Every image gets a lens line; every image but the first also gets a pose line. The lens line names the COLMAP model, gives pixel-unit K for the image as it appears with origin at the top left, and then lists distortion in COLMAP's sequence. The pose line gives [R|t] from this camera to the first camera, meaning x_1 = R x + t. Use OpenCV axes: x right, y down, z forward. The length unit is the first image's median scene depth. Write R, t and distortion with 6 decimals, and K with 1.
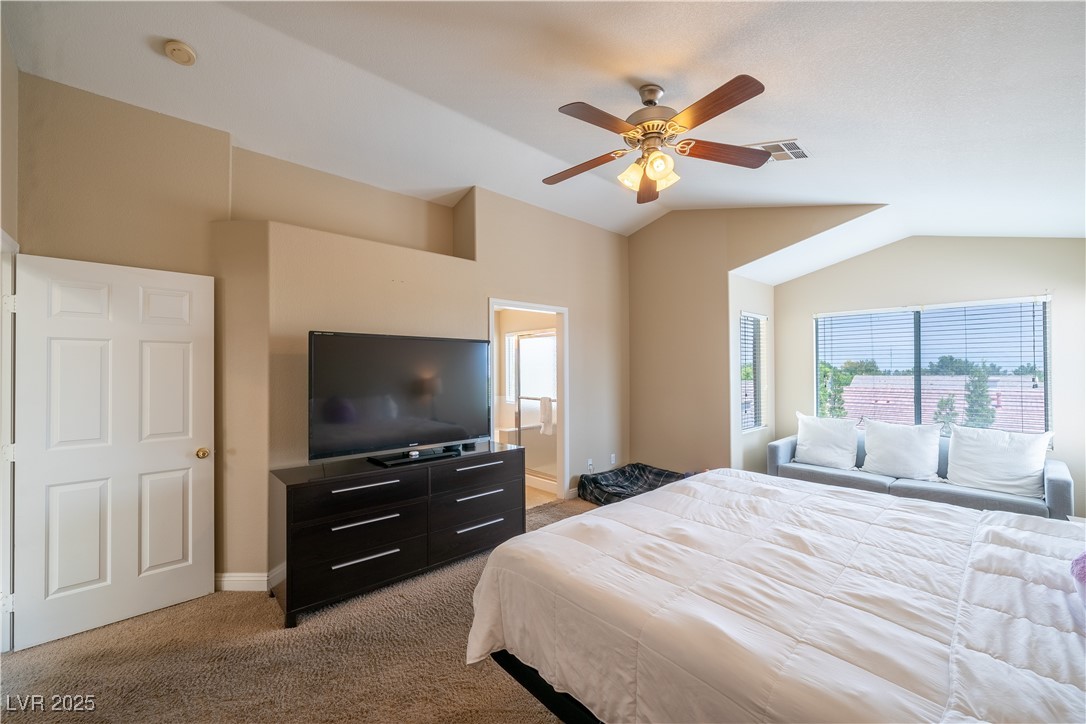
lens RADIAL K [[436.2, 0, 543.0], [0, 436.2, 362.0], [0, 0, 1]] dist [0.000031, 0.000029]
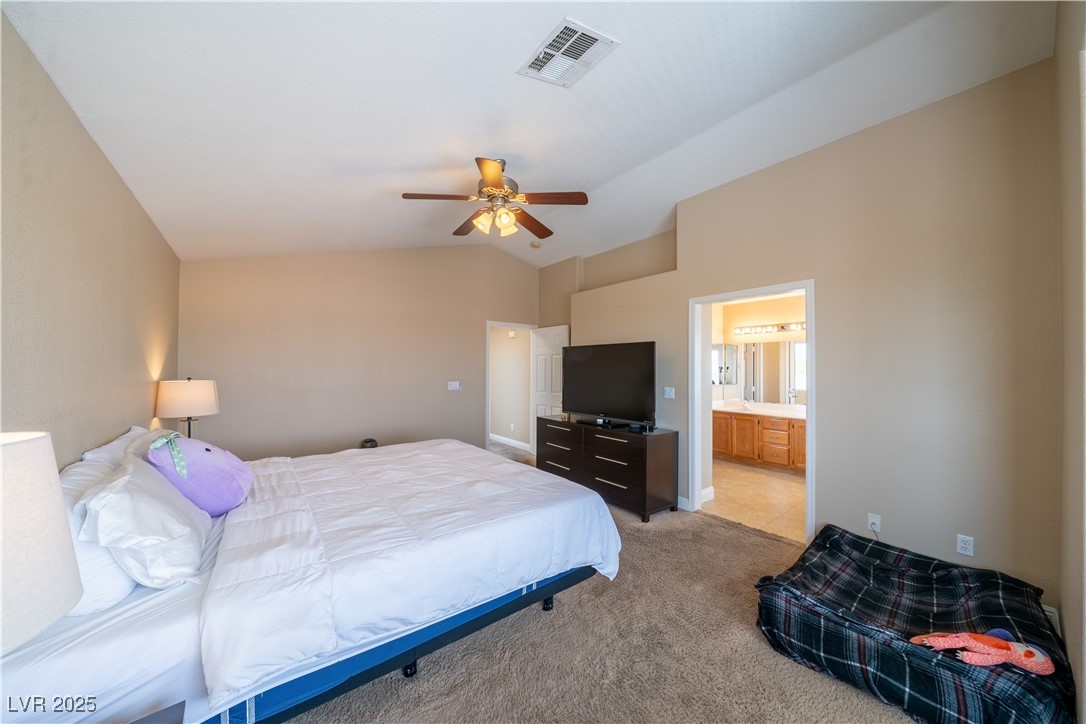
lens RADIAL K [[372.9, 0, 544.0], [0, 372.9, 365.8], [0, 0, 1]] dist [-0.003069, -0.000224]
pose [[-0.070448, -0.001510, -0.997514, 1.004661], [0.010696, 0.999940, -0.002269, 0.016840], [0.997458, -0.010830, -0.070428, 0.879242]]
